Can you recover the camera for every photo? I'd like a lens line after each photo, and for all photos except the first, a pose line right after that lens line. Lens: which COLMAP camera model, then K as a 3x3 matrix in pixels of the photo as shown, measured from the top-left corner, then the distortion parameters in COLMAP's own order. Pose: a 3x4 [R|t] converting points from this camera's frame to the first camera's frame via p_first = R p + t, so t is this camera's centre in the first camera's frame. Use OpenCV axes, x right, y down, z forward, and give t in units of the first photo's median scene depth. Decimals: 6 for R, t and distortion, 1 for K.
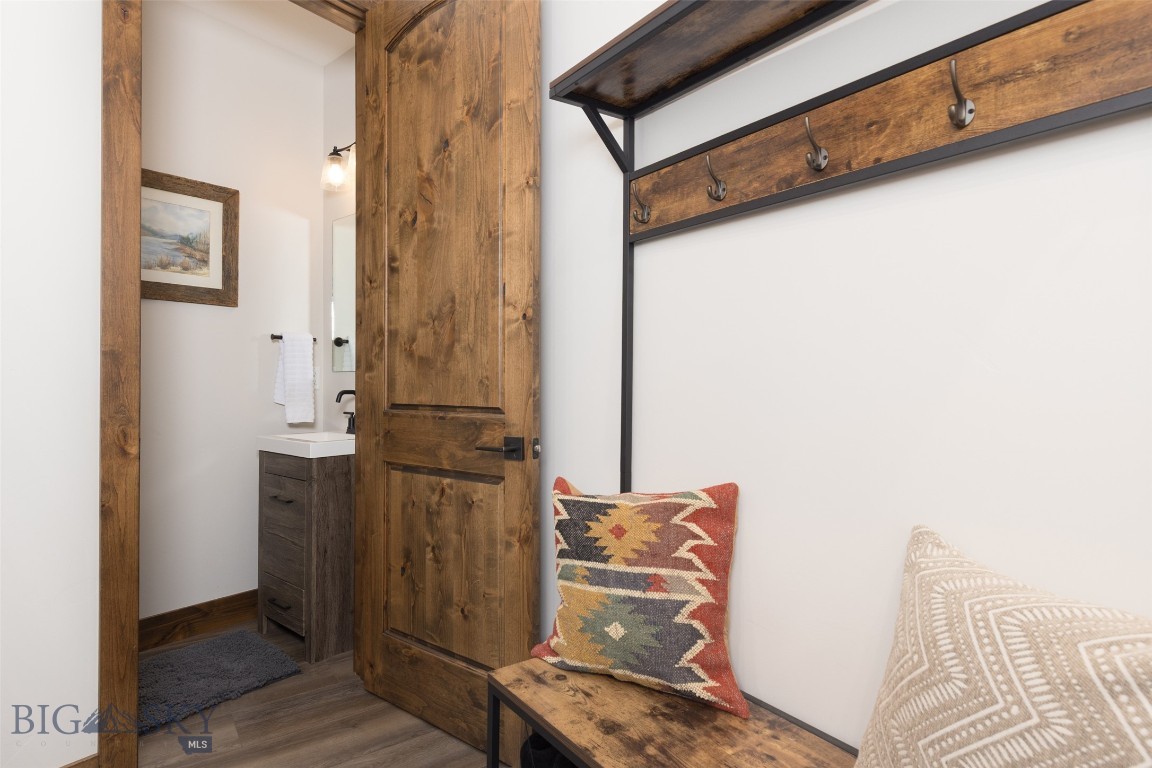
lens RADIAL K [[597.9, 0, 497.8], [0, 597.9, 377.1], [0, 0, 1]] dist [0.011151, -0.000101]
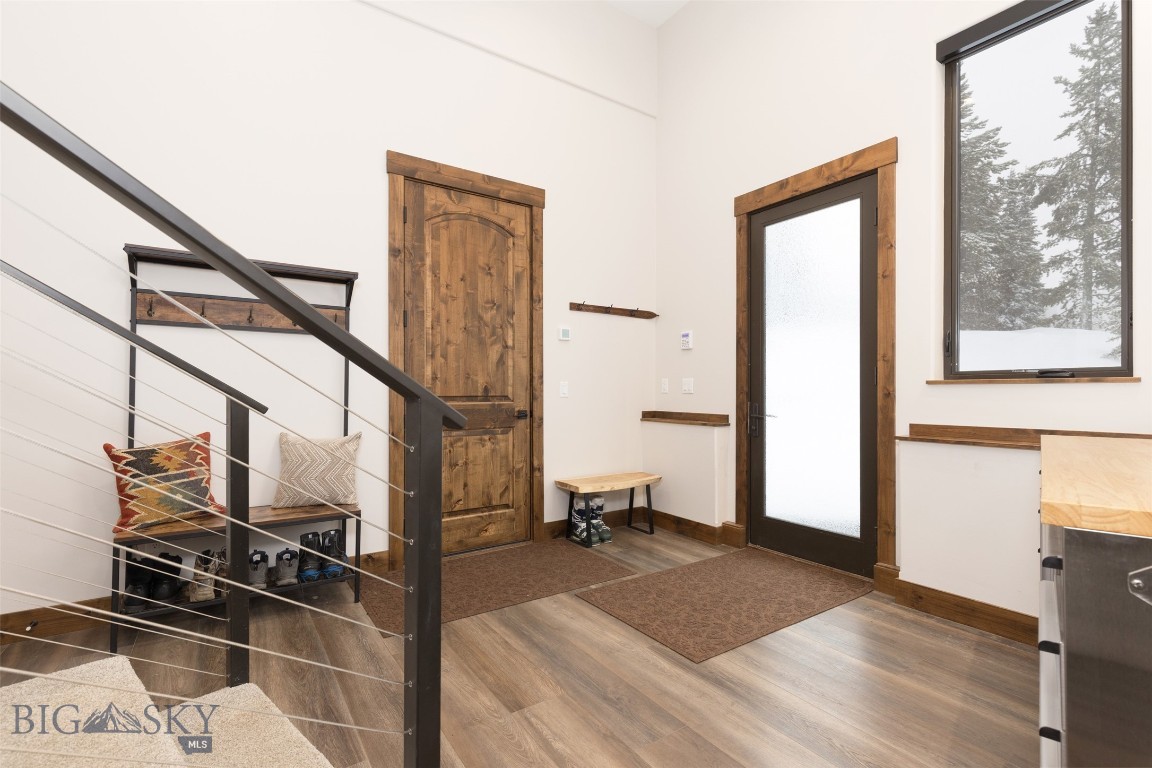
lens RADIAL K [[519.5, 0, 580.5], [0, 519.5, 387.0], [0, 0, 1]] dist [0.006014, -0.000210]
pose [[-0.048319, 0.003448, 0.998826, -1.259258], [-0.010269, 0.999939, -0.003948, -0.014922], [-0.998779, -0.010448, -0.048281, -0.317546]]
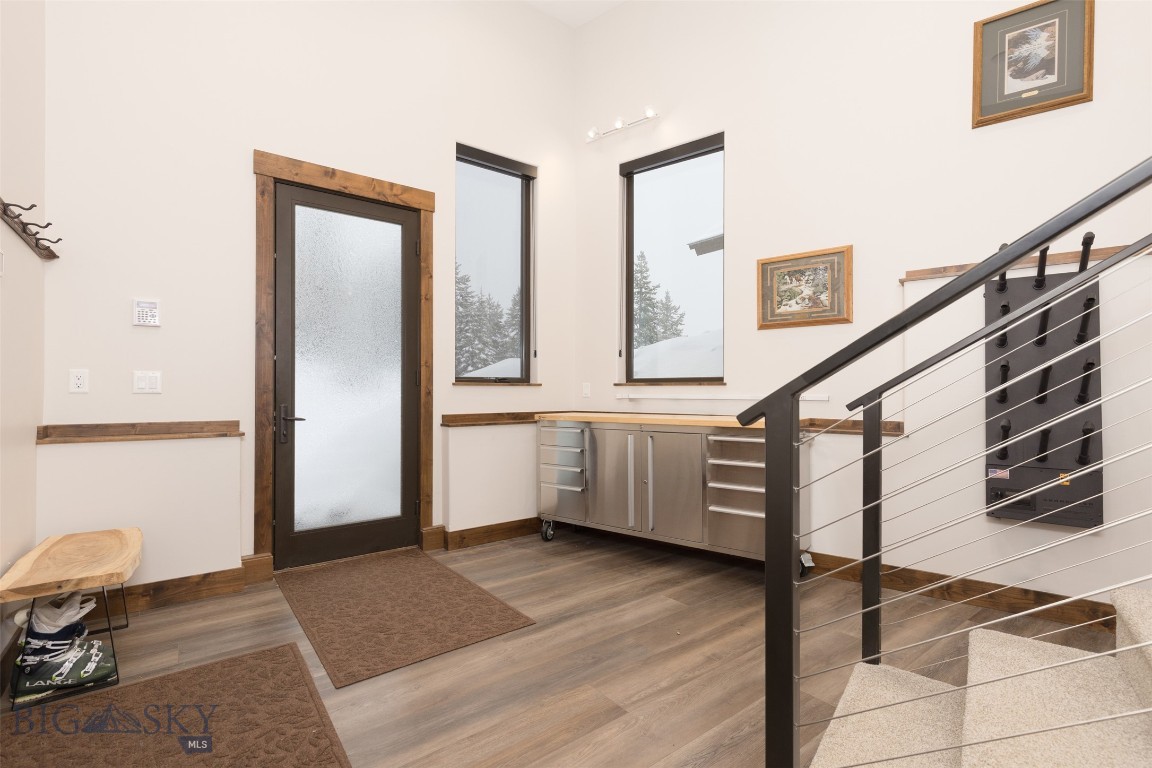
lens RADIAL K [[519.5, 0, 573.0], [0, 519.5, 389.5], [0, 0, 1]] dist [0.006014, -0.000210]
pose [[-0.996025, -0.000568, -0.089075, -0.086127], [0.000792, 0.999884, -0.015235, 0.010490], [0.089074, -0.015245, -0.995908, 0.719772]]
